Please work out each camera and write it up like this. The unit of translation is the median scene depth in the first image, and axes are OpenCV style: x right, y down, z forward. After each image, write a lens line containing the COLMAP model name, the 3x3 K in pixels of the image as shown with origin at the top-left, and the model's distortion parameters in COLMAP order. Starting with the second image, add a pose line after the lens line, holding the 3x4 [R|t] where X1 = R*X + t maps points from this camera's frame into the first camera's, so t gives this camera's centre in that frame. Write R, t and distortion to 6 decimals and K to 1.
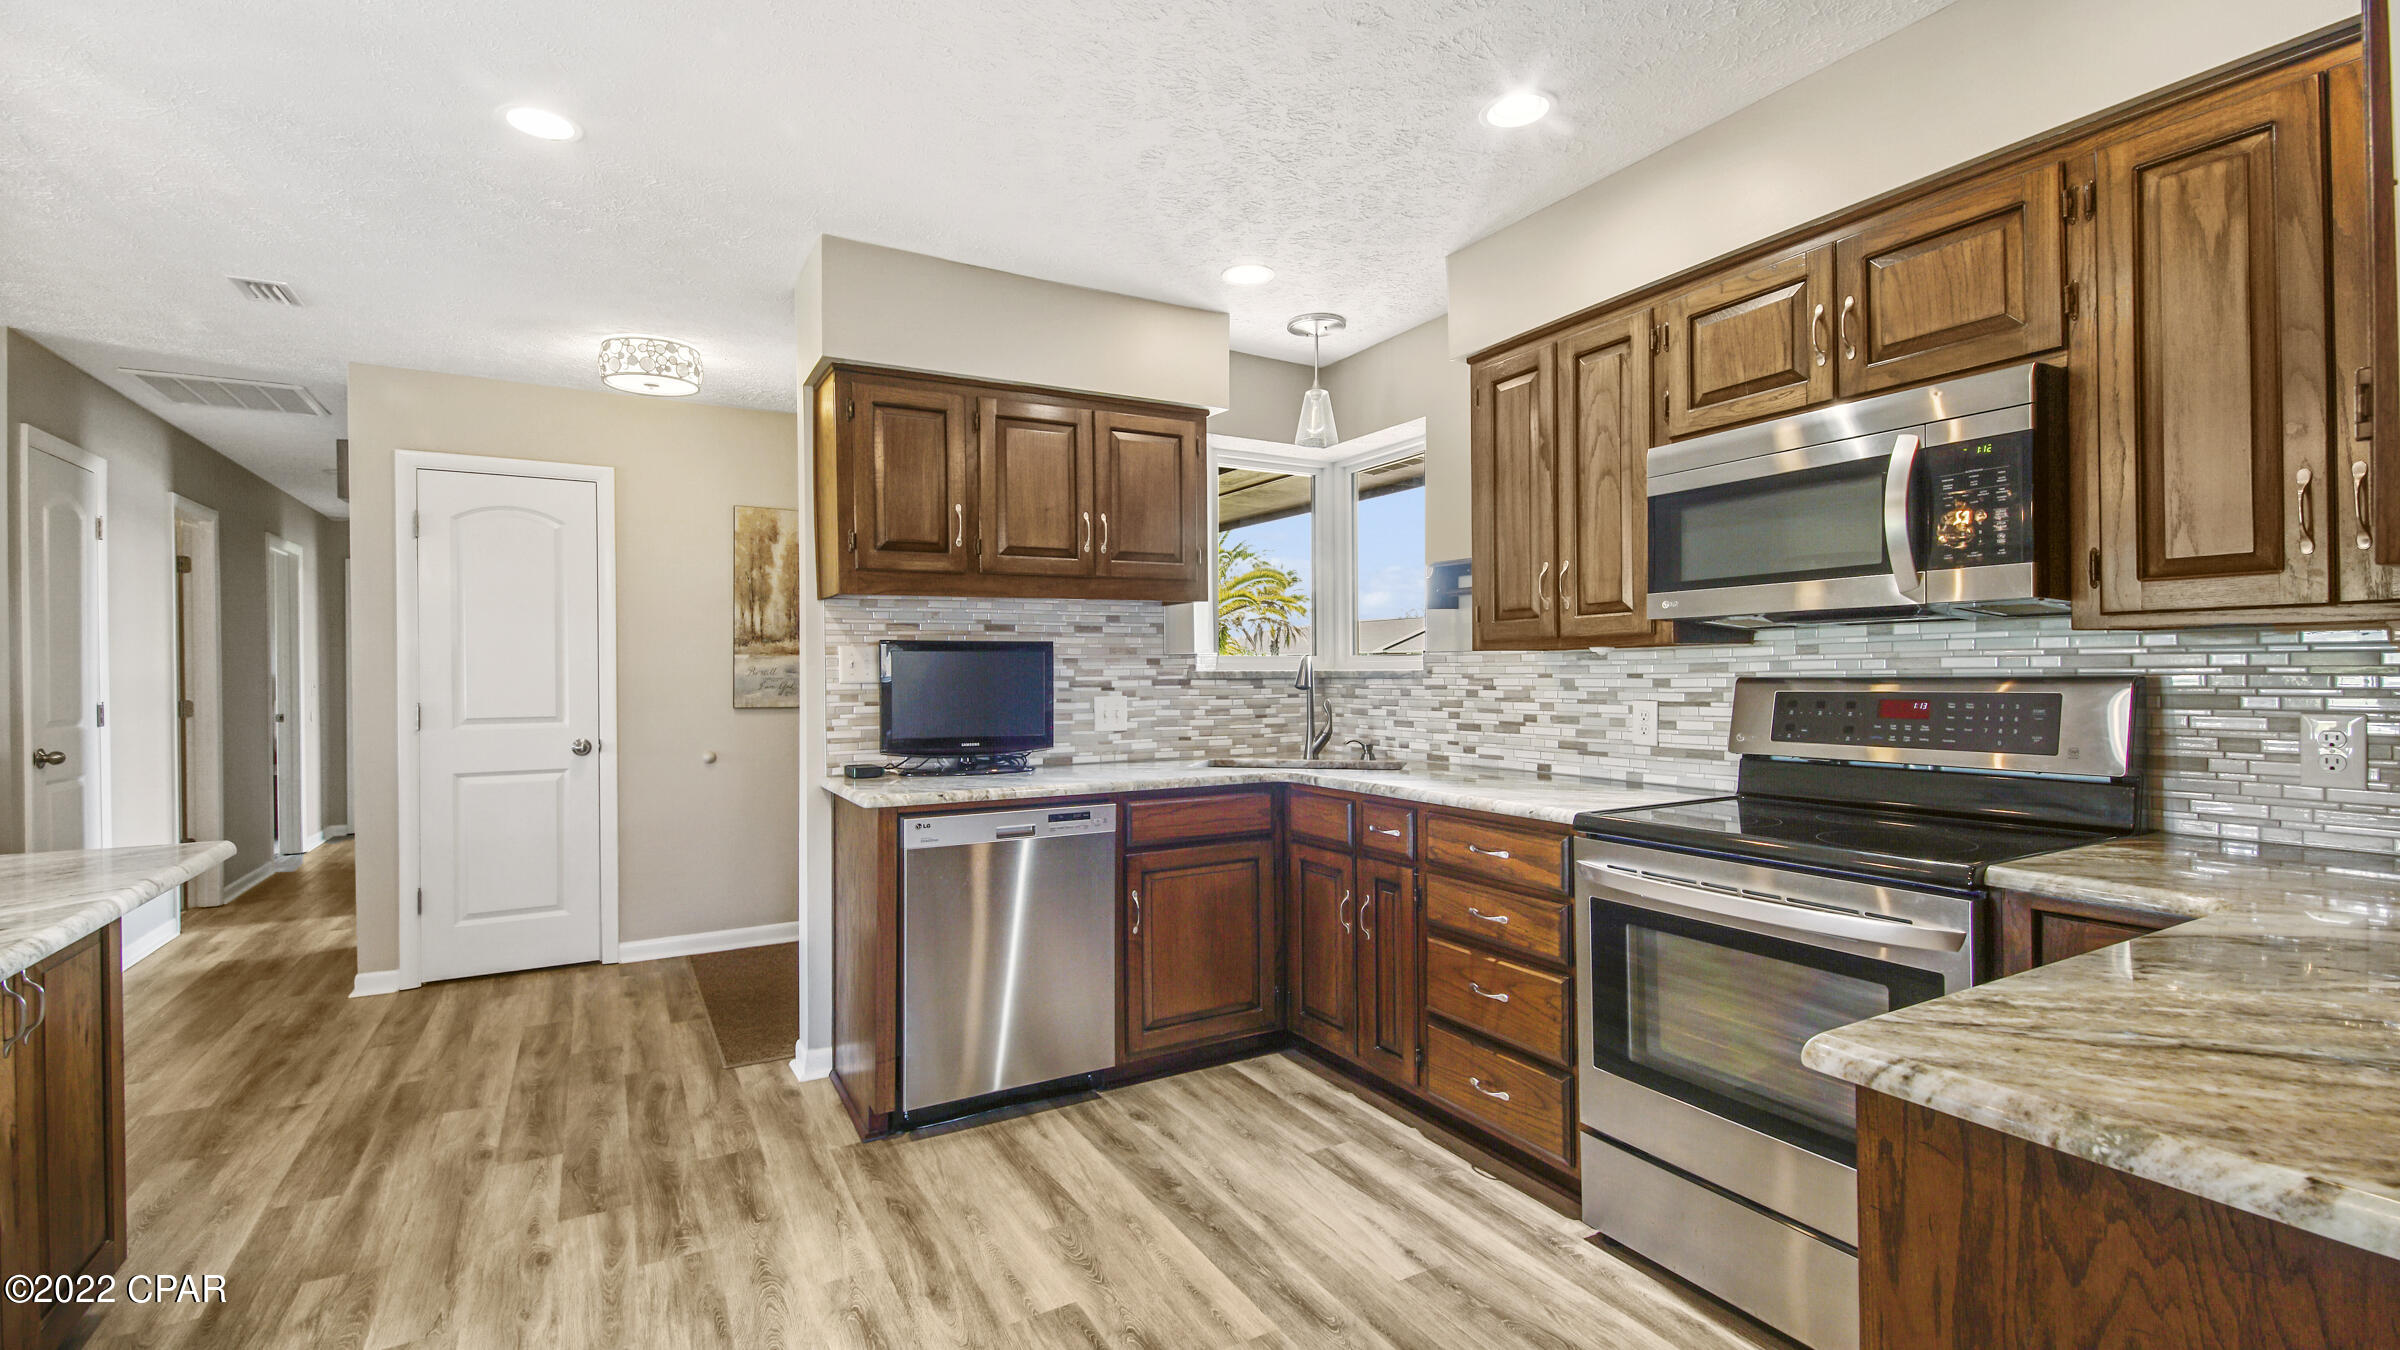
lens RADIAL K [[1043.2, 0, 1188.5], [0, 1043.2, 675.8], [0, 0, 1]] dist [0.042099, -0.026746]
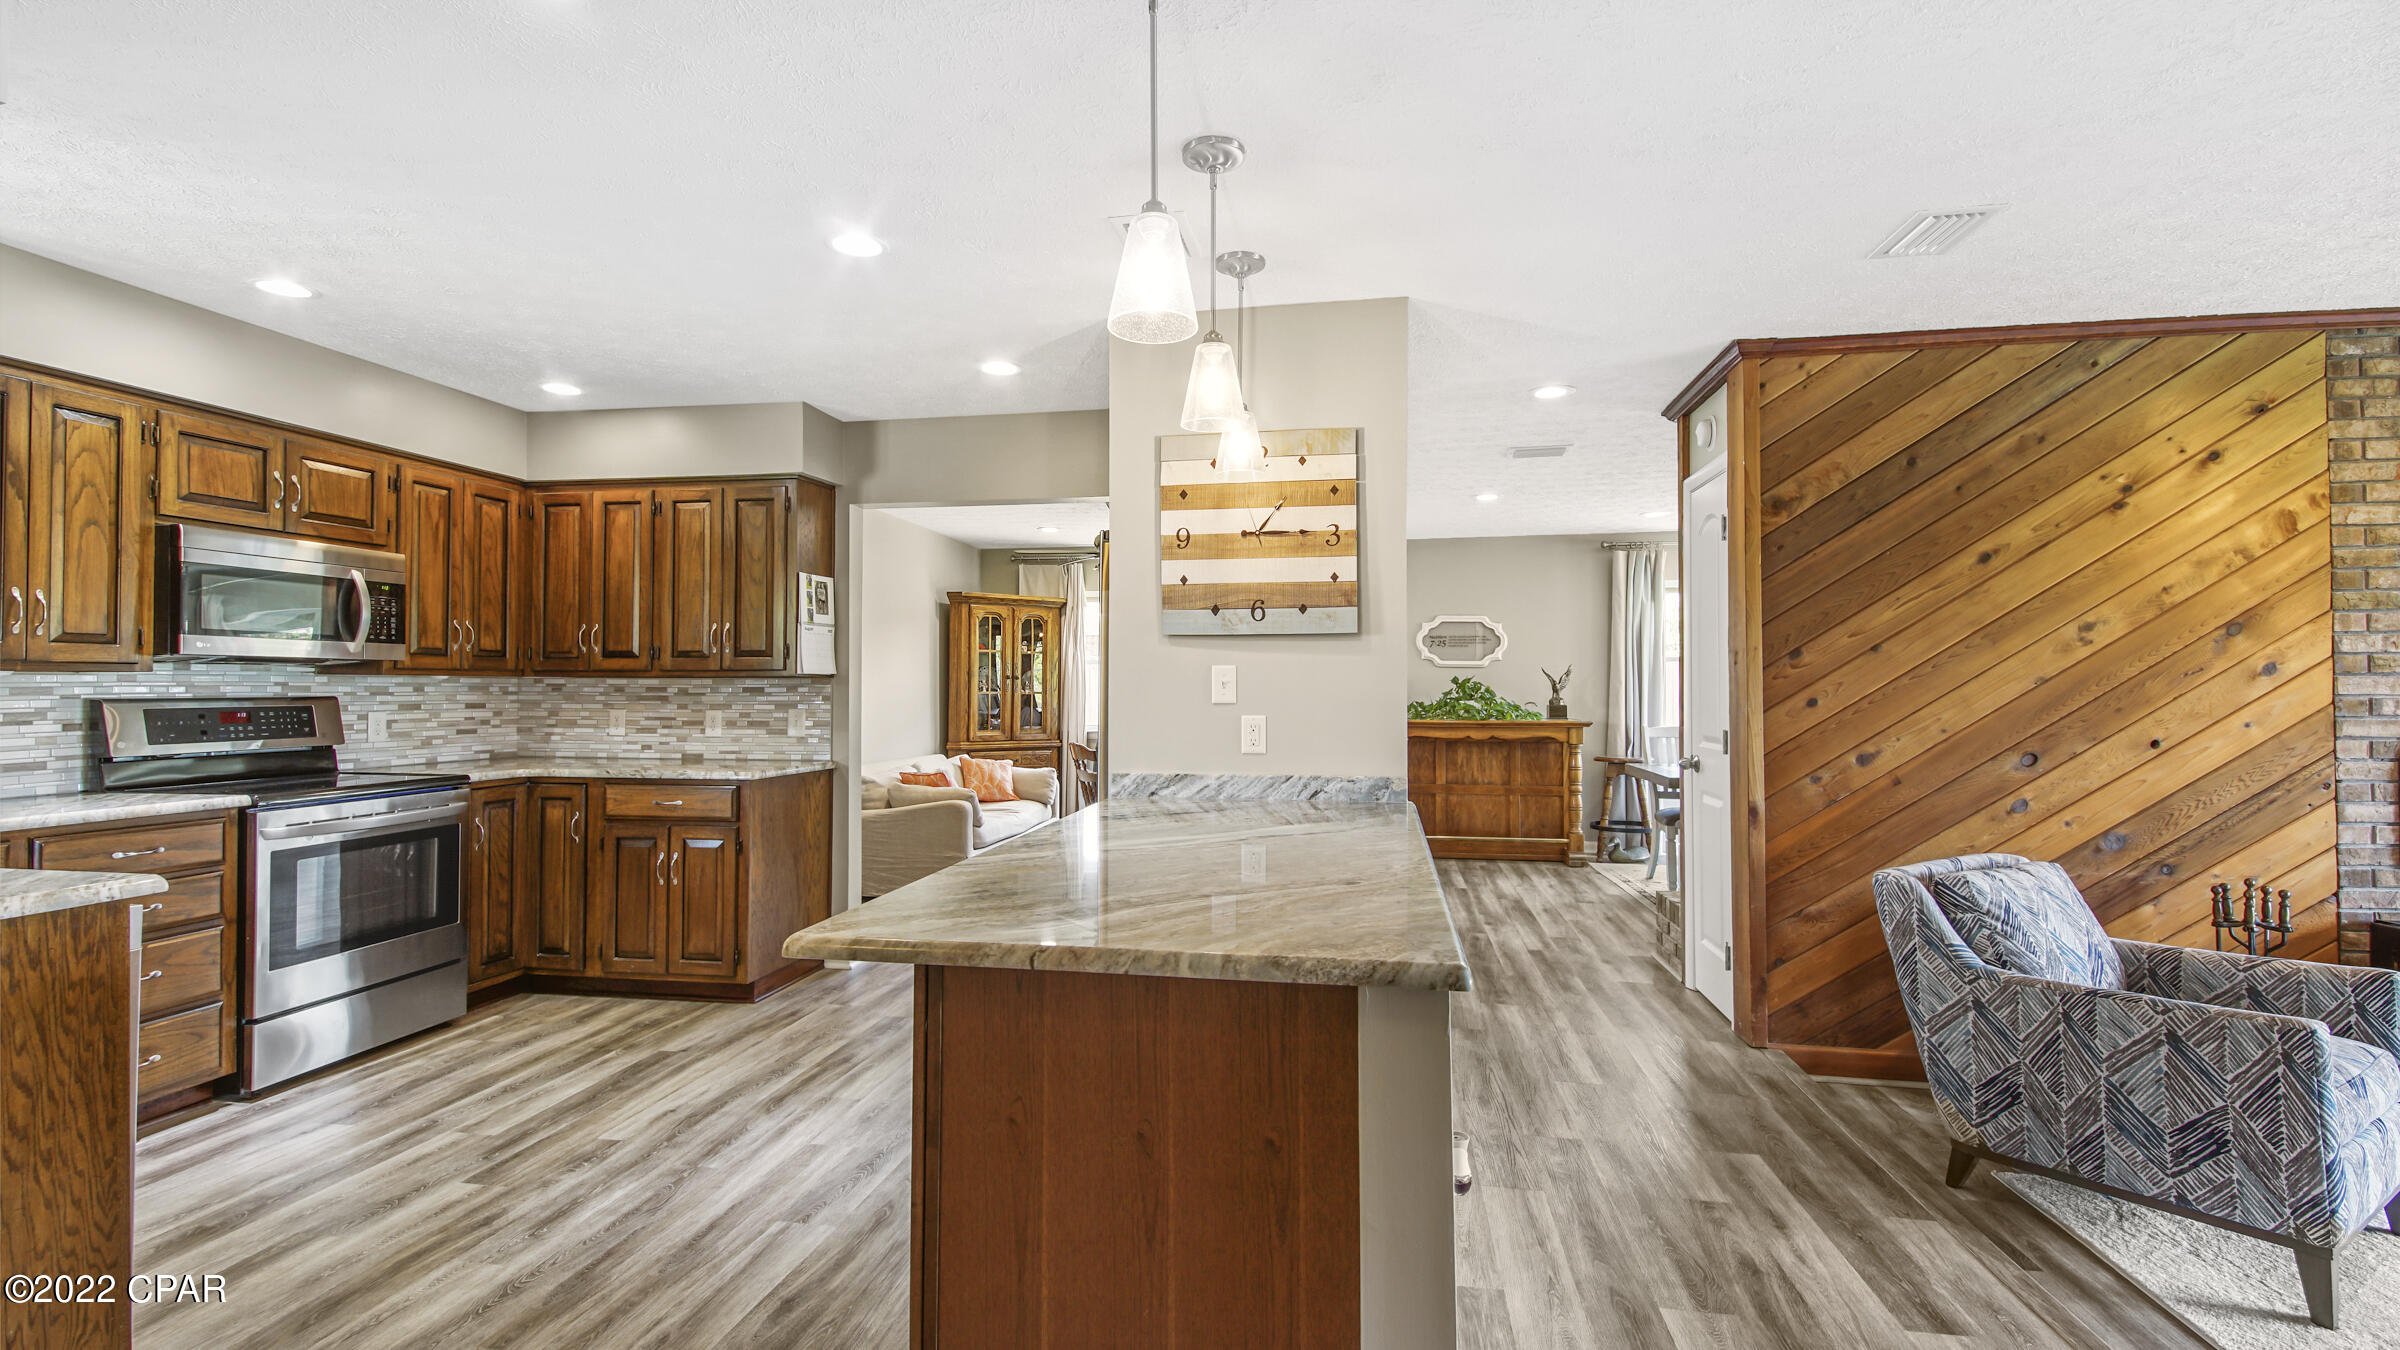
lens RADIAL K [[1043.2, 0, 1188.5], [0, 1043.2, 675.8], [0, 0, 1]] dist [0.042099, -0.026746]
pose [[-0.772758, 0.017666, 0.634455, -1.150027], [0.009126, 0.999819, -0.016723, 0.006224], [-0.634635, -0.007132, -0.772779, 1.022466]]
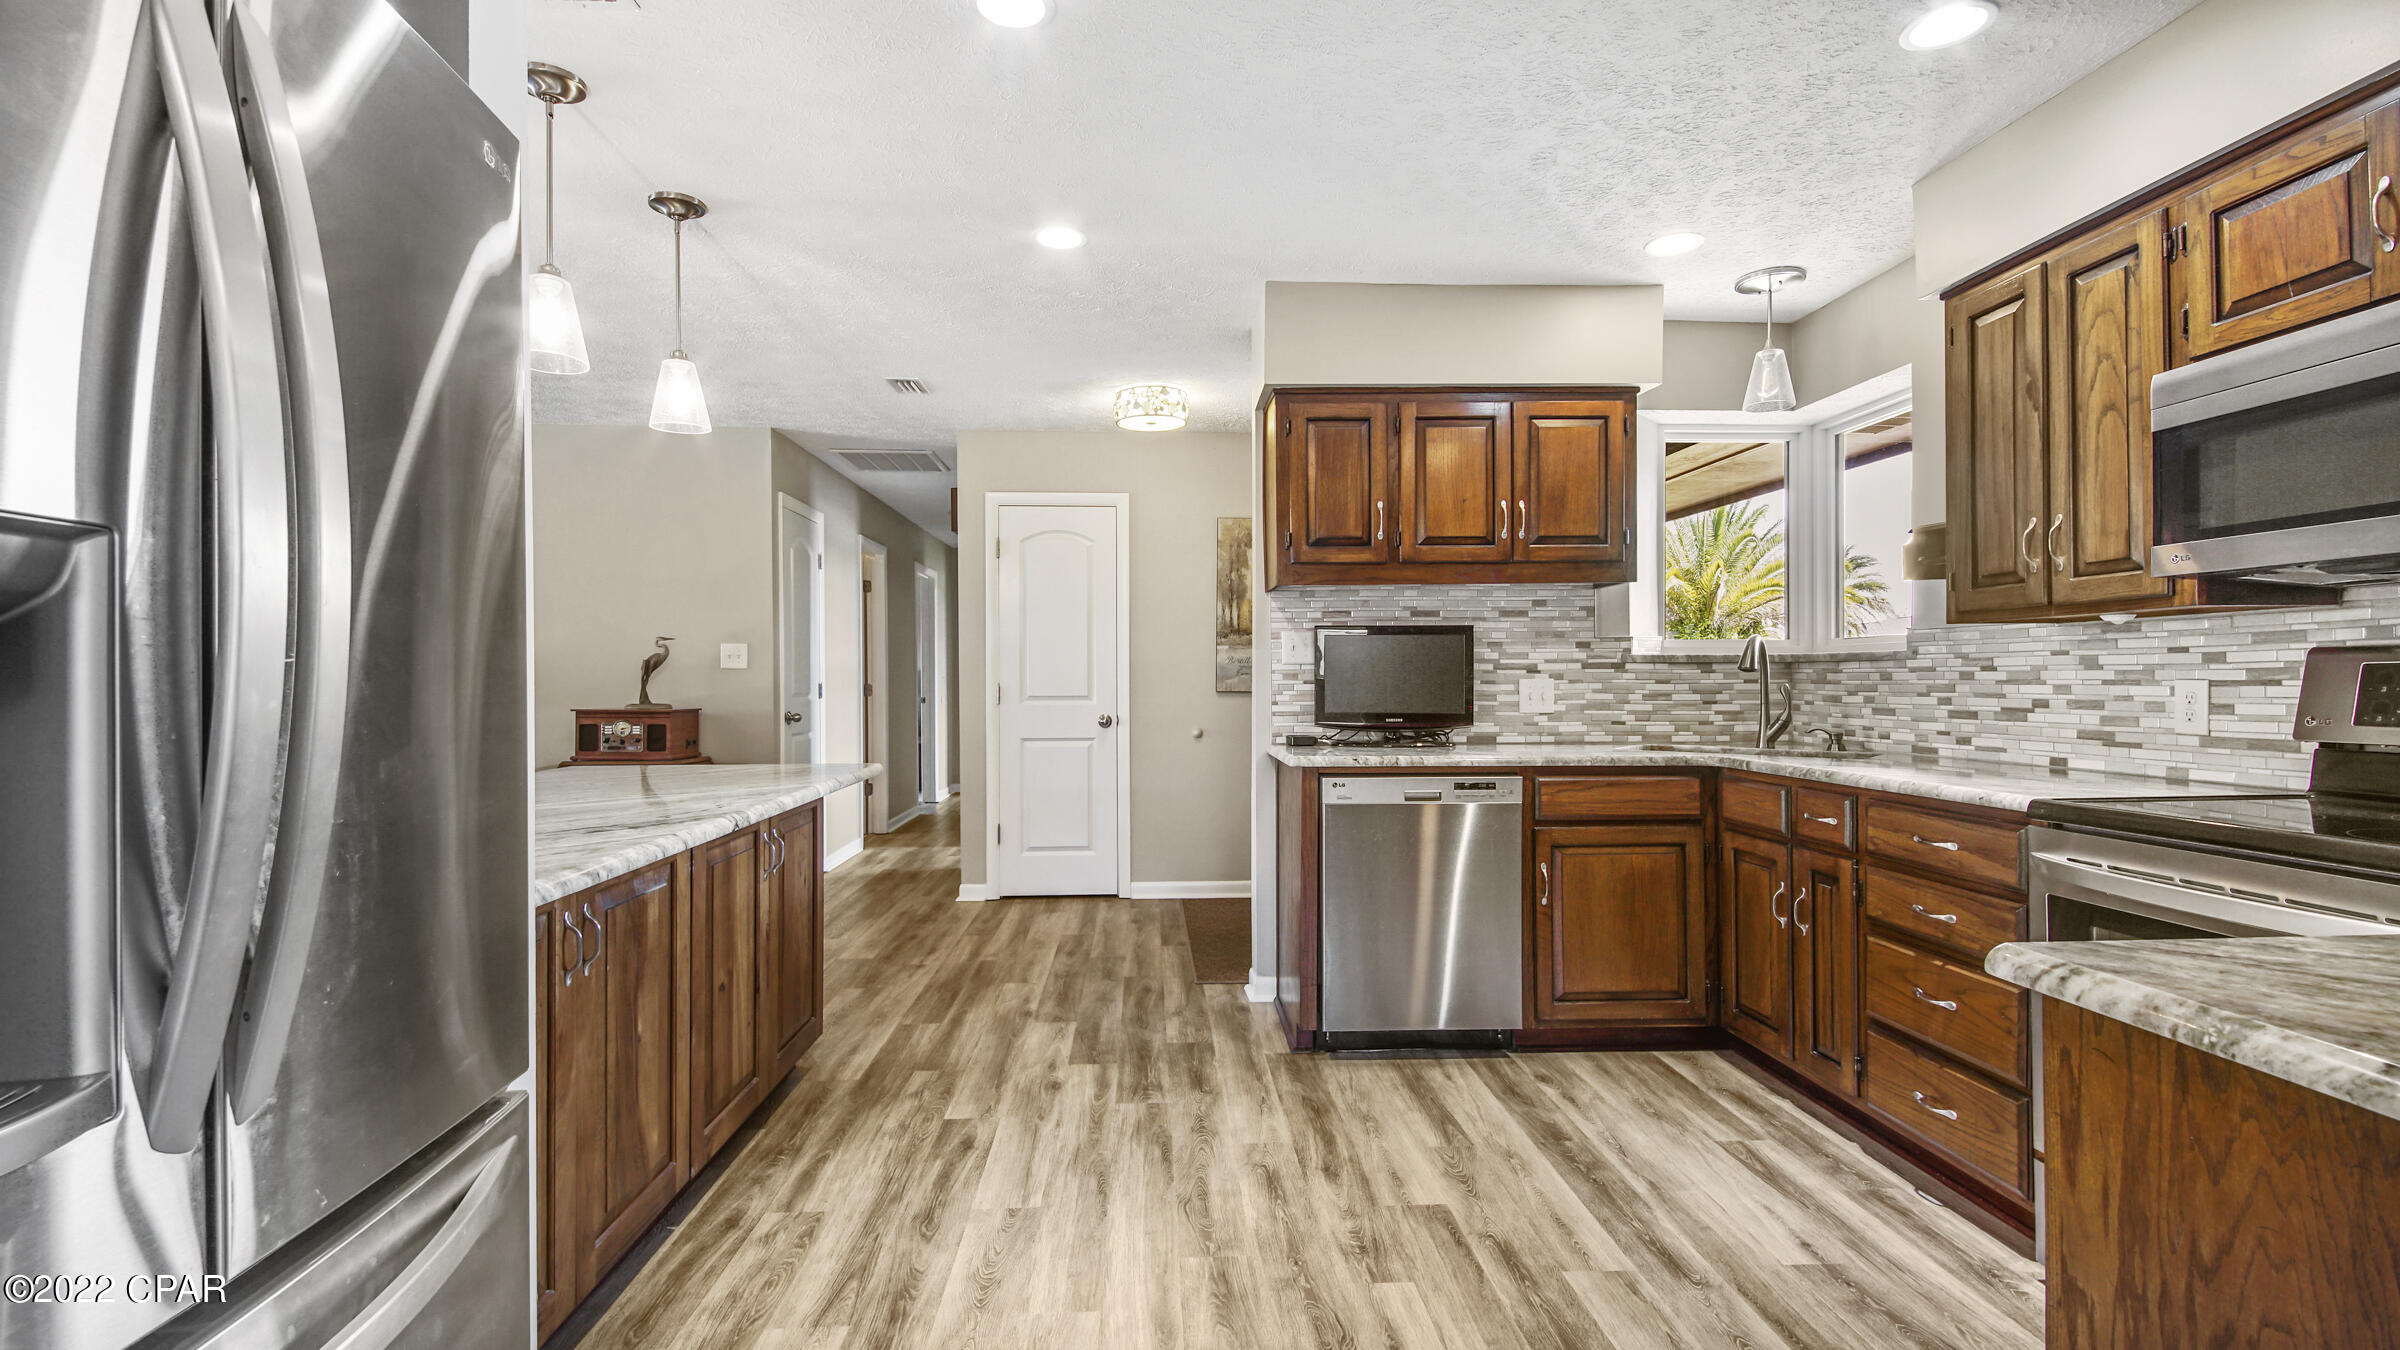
lens RADIAL K [[1043.2, 0, 1188.5], [0, 1043.2, 675.8], [0, 0, 1]] dist [0.042099, -0.026746]
pose [[0.893309, 0.004119, -0.449424, 0.106567], [-0.004898, 0.999988, -0.000570, 0.024619], [0.449416, 0.002711, 0.893318, -0.088480]]
